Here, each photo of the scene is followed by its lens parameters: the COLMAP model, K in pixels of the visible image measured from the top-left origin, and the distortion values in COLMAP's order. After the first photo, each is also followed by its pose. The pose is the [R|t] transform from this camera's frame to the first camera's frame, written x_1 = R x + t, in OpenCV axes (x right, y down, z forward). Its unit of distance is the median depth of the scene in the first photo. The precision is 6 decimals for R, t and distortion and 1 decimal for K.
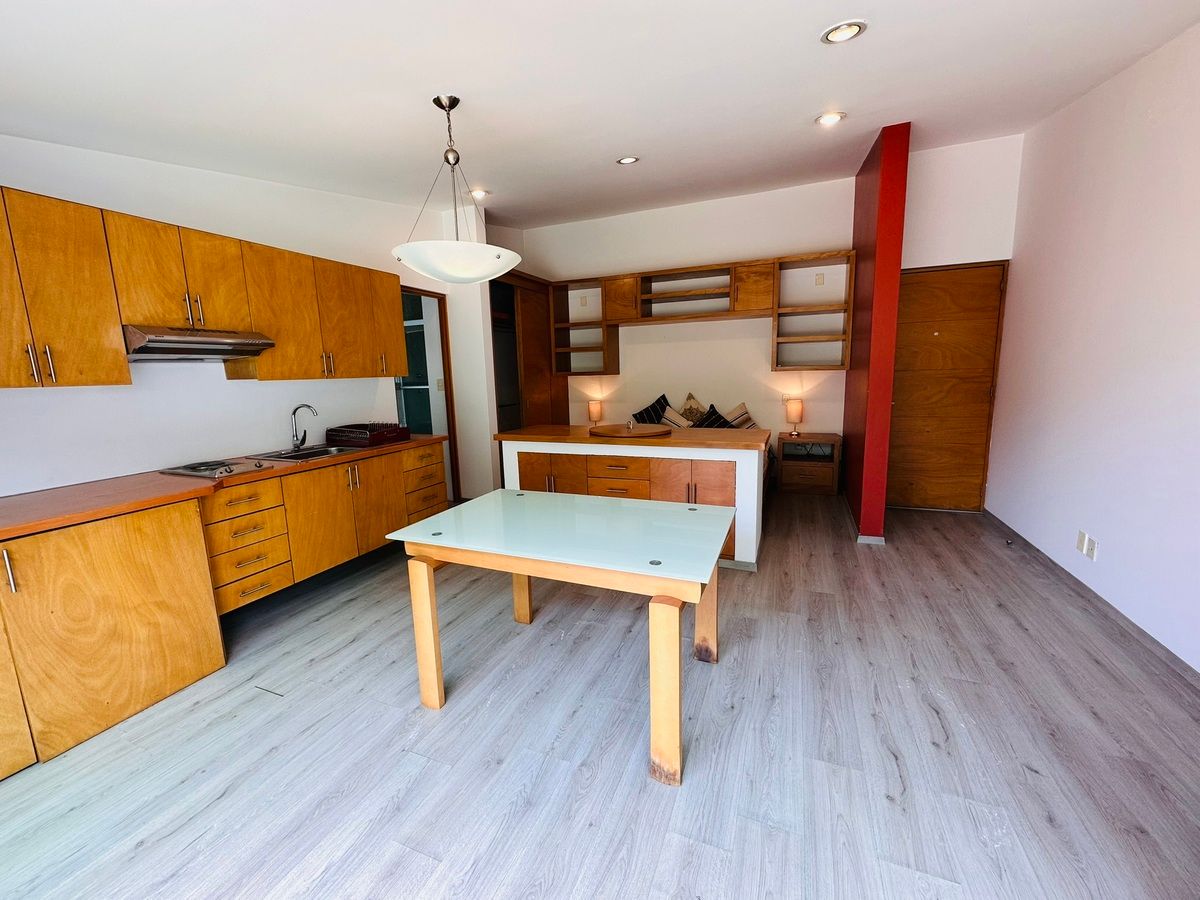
lens RADIAL K [[477.9, 0, 605.2], [0, 477.9, 448.5], [0, 0, 1]] dist [-0.002417, 0.000685]
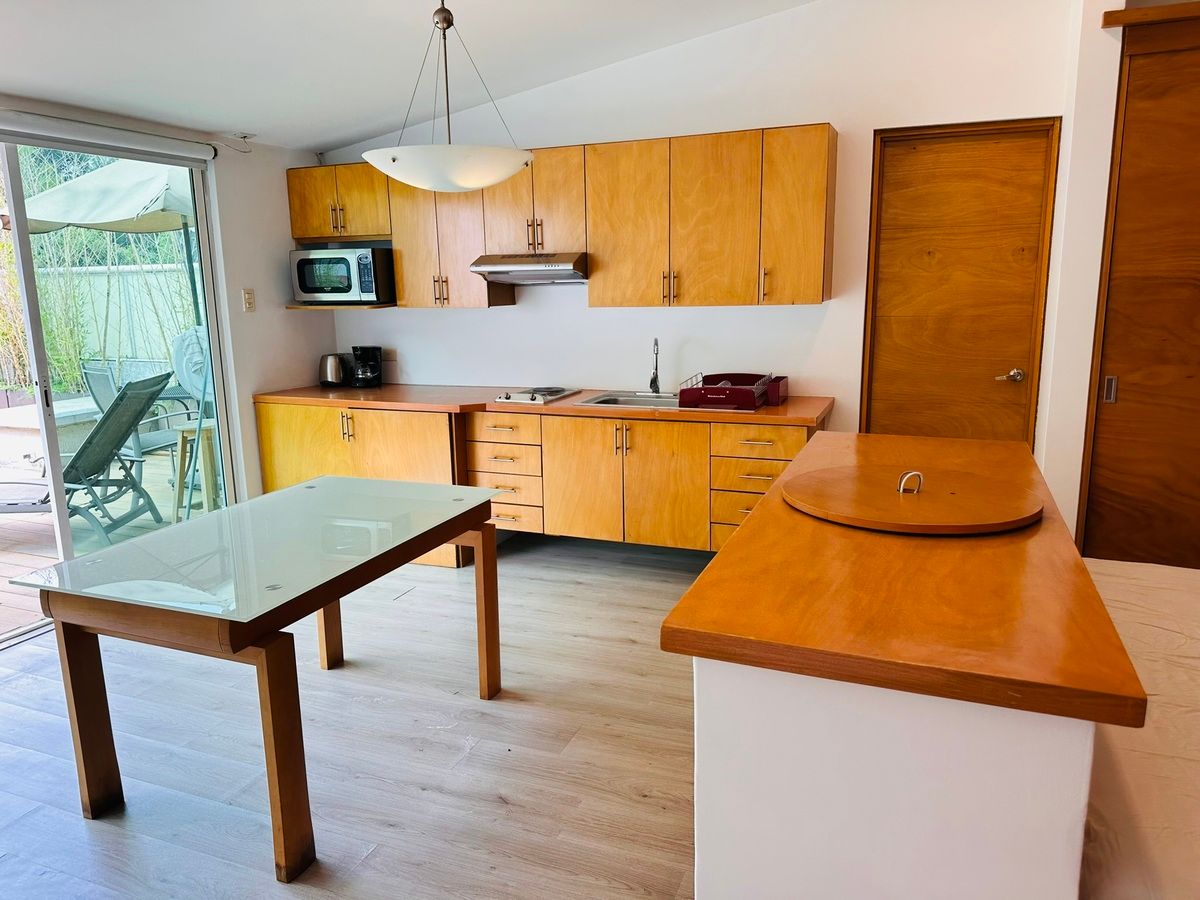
lens RADIAL K [[834.5, 0, 604.9], [0, 834.5, 459.0], [0, 0, 1]] dist [0.049589, -0.059191]
pose [[0.000026, 0.231584, -0.972815, 0.557927], [-0.143669, 0.962723, 0.229178, -0.151736], [0.989626, 0.139758, 0.033296, 0.673328]]
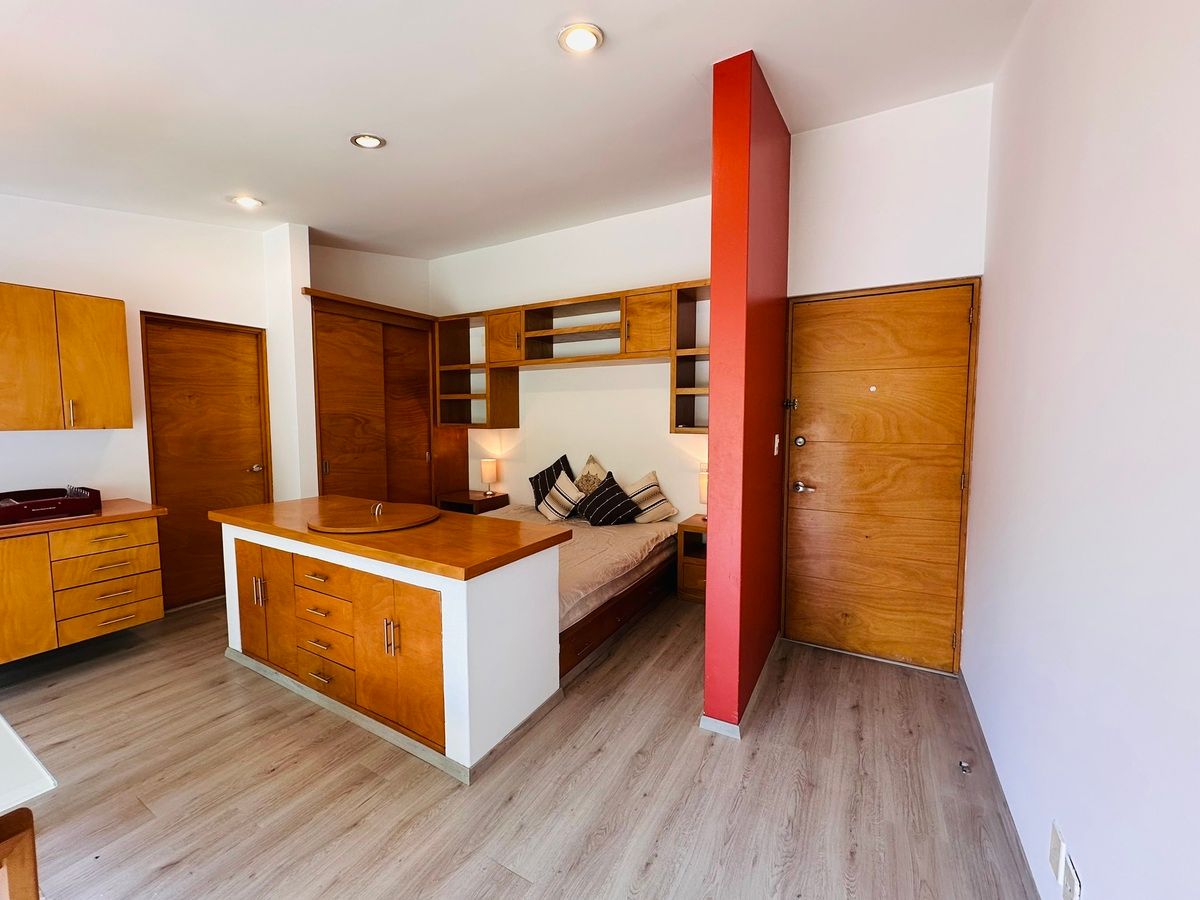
lens RADIAL K [[477.9, 0, 606.3], [0, 477.9, 448.3], [0, 0, 1]] dist [-0.002417, 0.000685]
pose [[0.990664, 0.037742, -0.130995, 0.413077], [-0.049209, 0.995128, -0.085434, -0.083713], [0.127132, 0.091083, 0.987695, 0.308859]]
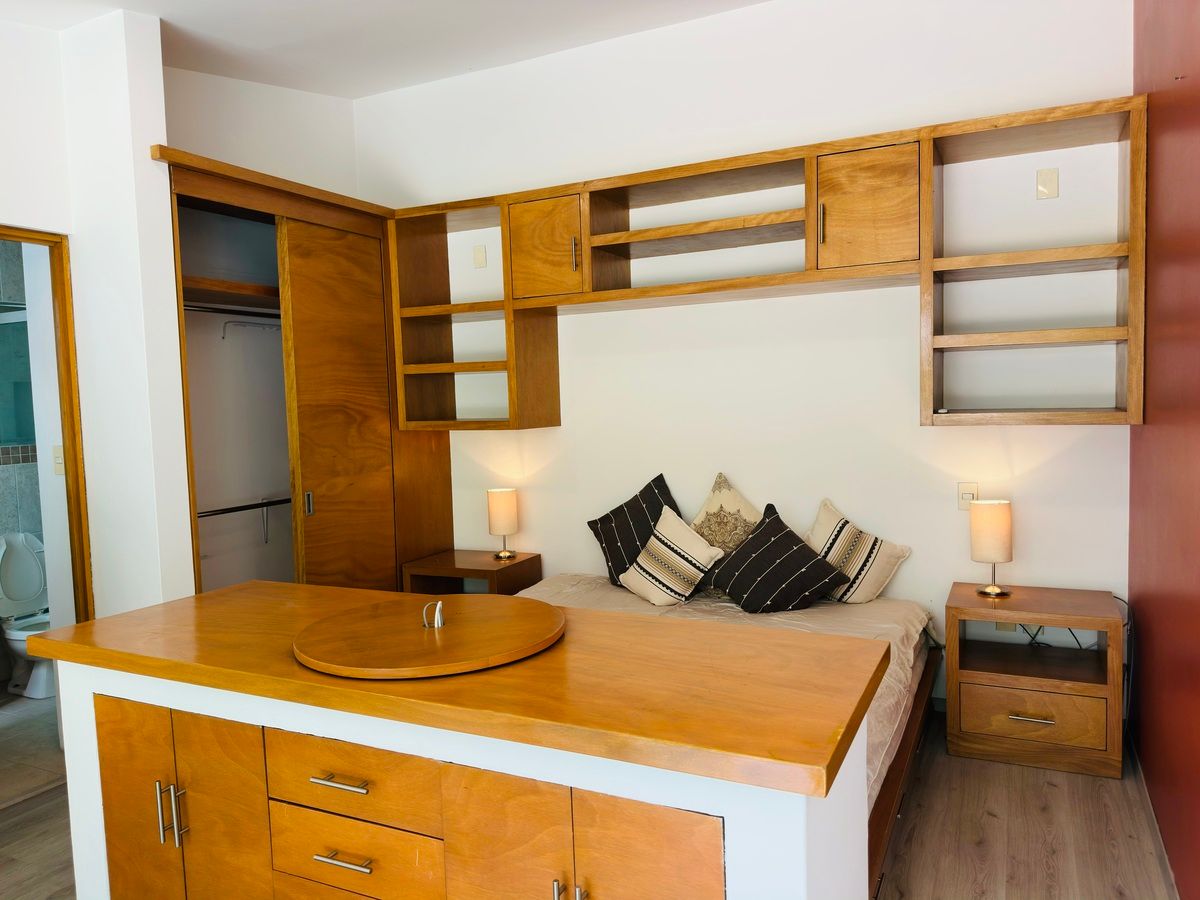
lens RADIAL K [[834.5, 0, 612.1], [0, 834.5, 455.0], [0, 0, 1]] dist [0.049589, -0.059191]
pose [[0.997603, 0.002160, -0.069158, 0.181941], [-0.008222, 0.996132, -0.087487, -0.094385], [0.068701, 0.087846, 0.993762, 0.397871]]
